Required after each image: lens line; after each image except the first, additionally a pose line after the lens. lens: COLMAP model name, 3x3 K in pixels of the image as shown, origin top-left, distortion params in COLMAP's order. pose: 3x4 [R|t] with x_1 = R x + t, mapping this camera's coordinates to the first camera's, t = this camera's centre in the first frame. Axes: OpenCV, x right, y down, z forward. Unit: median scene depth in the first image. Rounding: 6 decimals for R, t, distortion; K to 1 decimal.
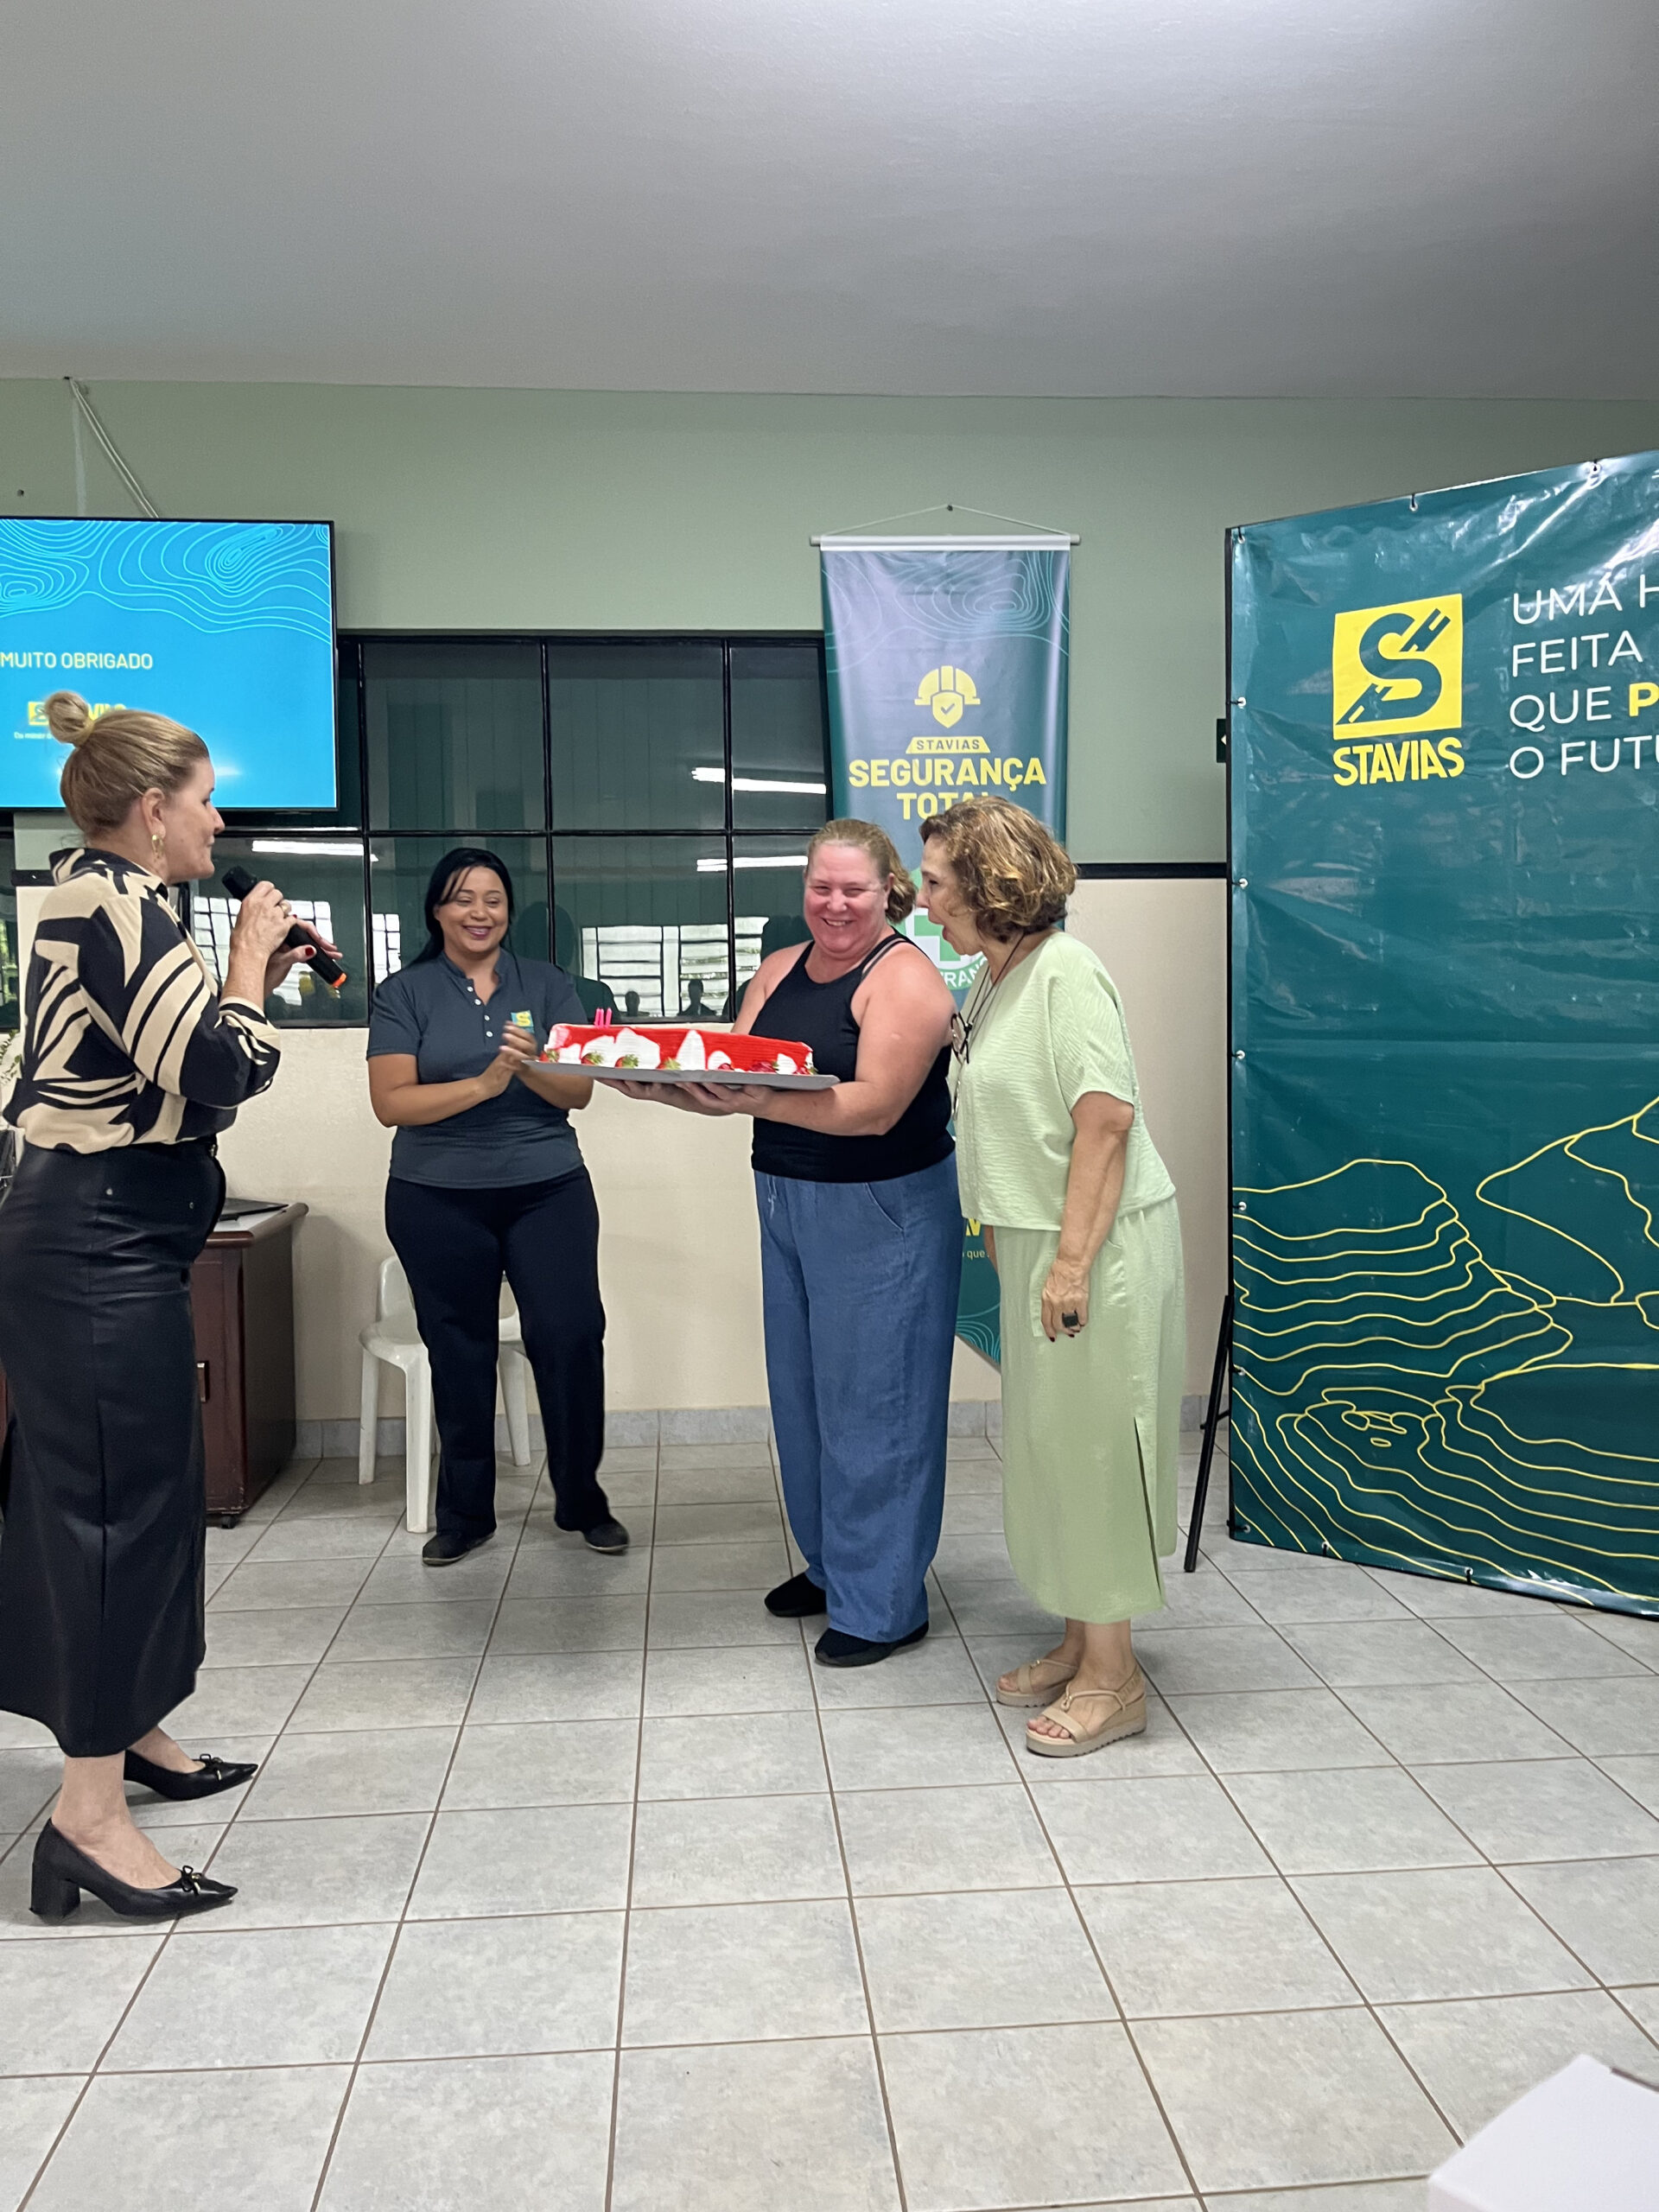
lens RADIAL K [[1689.8, 0, 819.8], [0, 1689.8, 1095.9], [0, 0, 1]] dist [0.020832, -0.000342]
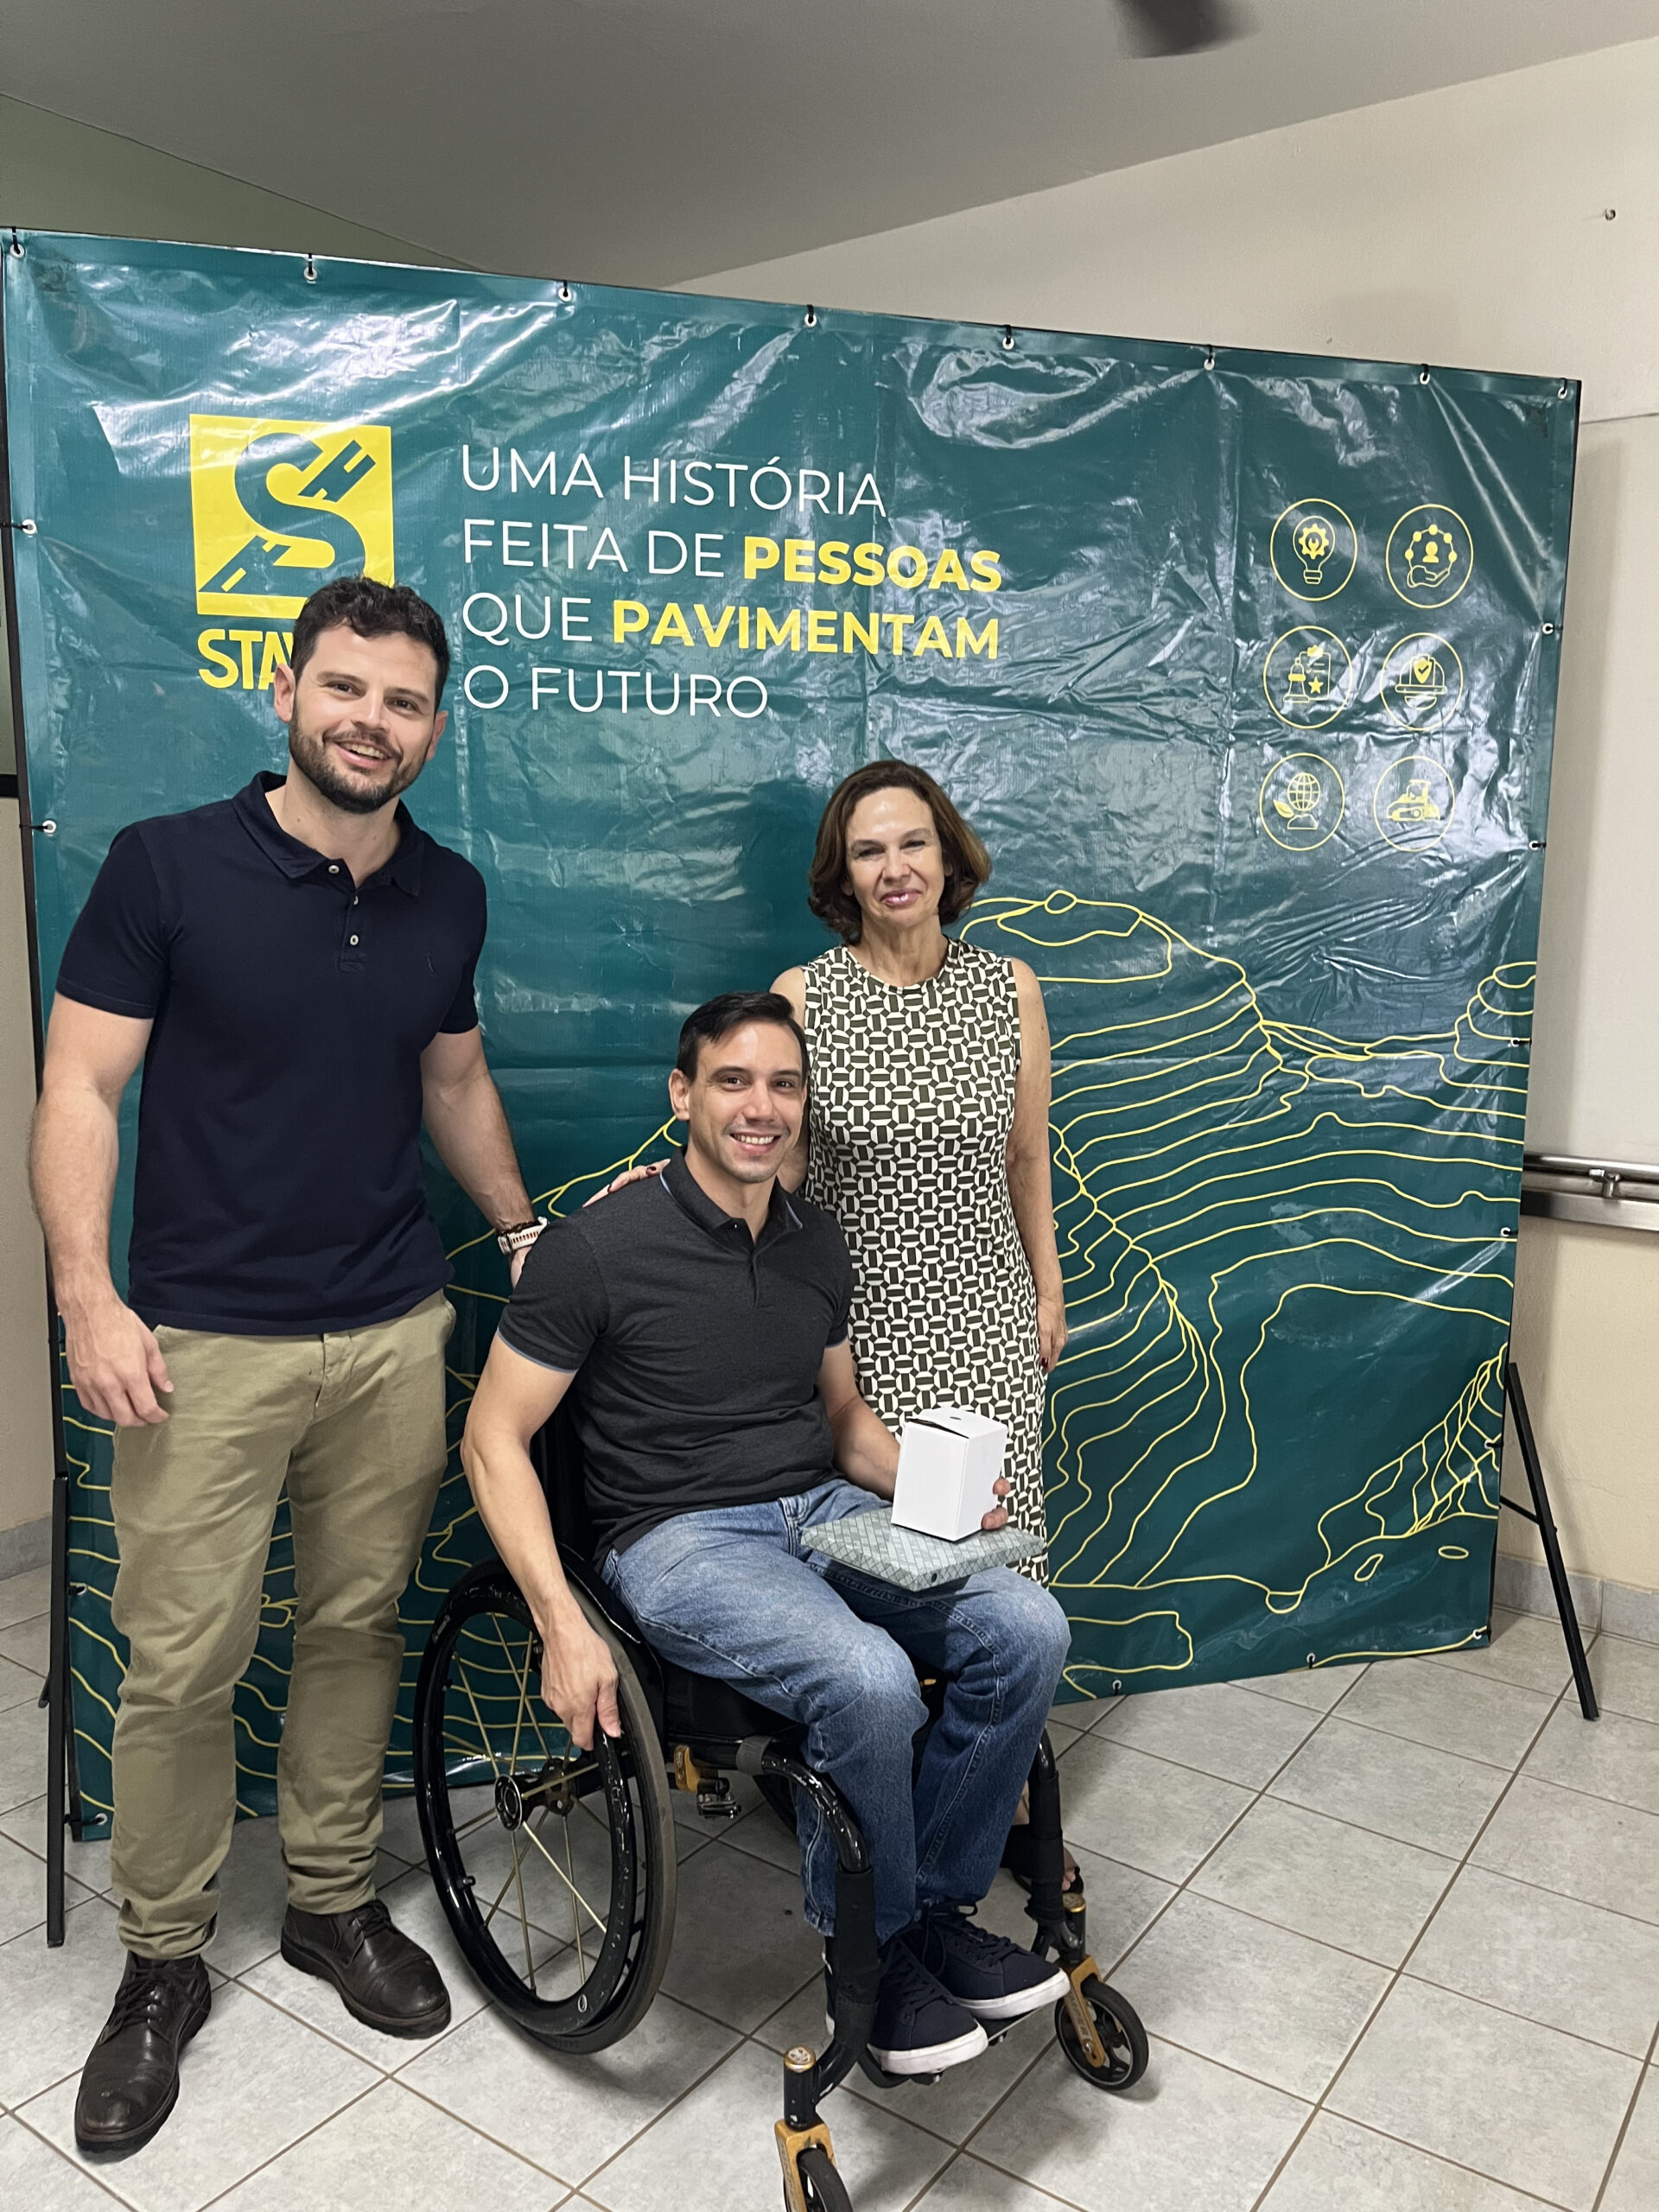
lens RADIAL K [[1689.8, 0, 835.9], [0, 1689.8, 1091.6], [0, 0, 1]] dist [0.020832, -0.000342]
pose [[0.634546, -0.087932, 0.767867, -0.060216], [0.027795, 0.995461, 0.091026, -0.086203], [-0.772385, -0.036417, 0.634109, 0.419643]]
